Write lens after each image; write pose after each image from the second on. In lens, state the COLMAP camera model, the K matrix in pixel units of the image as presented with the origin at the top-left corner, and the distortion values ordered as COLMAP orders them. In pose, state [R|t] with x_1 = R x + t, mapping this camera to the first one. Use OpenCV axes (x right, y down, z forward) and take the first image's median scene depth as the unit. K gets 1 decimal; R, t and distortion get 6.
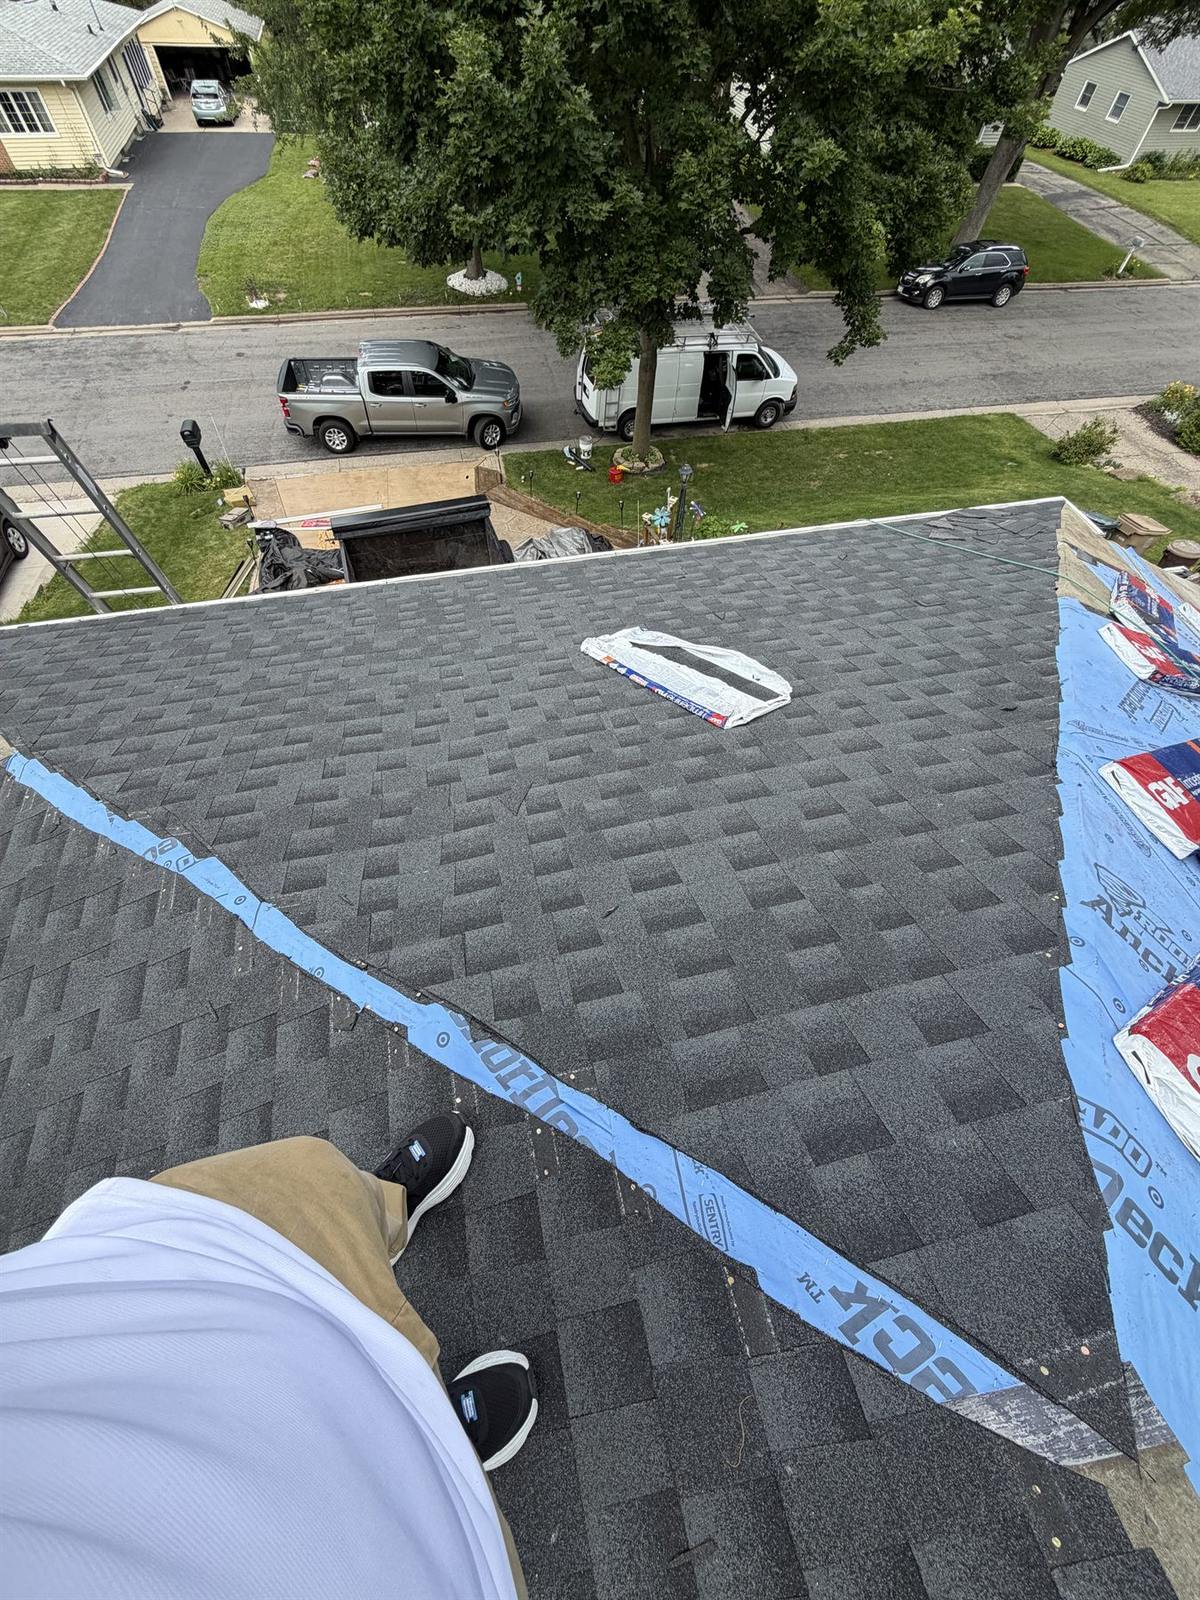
lens RADIAL K [[635.9, 0, 599.1], [0, 635.9, 800.4], [0, 0, 1]] dist [-0.001512, 0.000067]
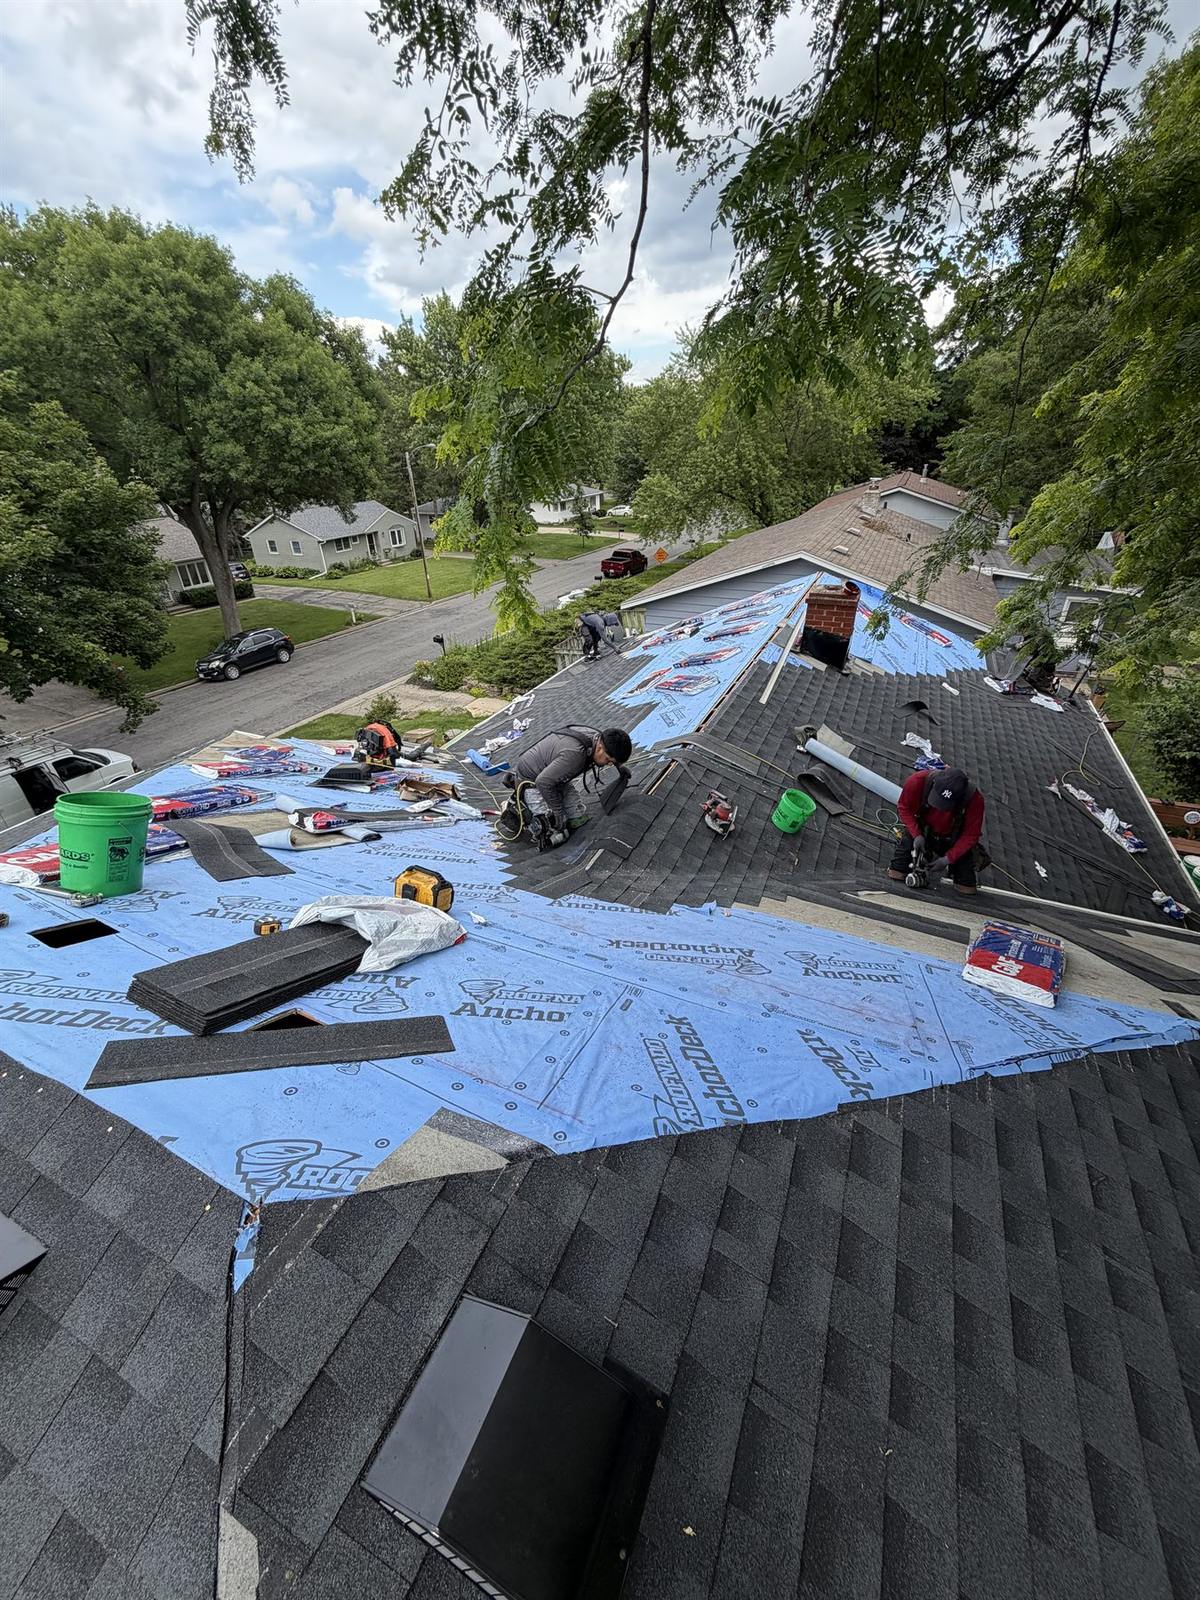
lens RADIAL K [[635.9, 0, 600.7], [0, 635.9, 799.3], [0, 0, 1]] dist [-0.001512, 0.000067]
pose [[0.623188, -0.429520, 0.653567, 0.050285], [0.676798, 0.714948, -0.175480, 0.107190], [-0.391895, 0.551690, 0.736245, -0.077921]]
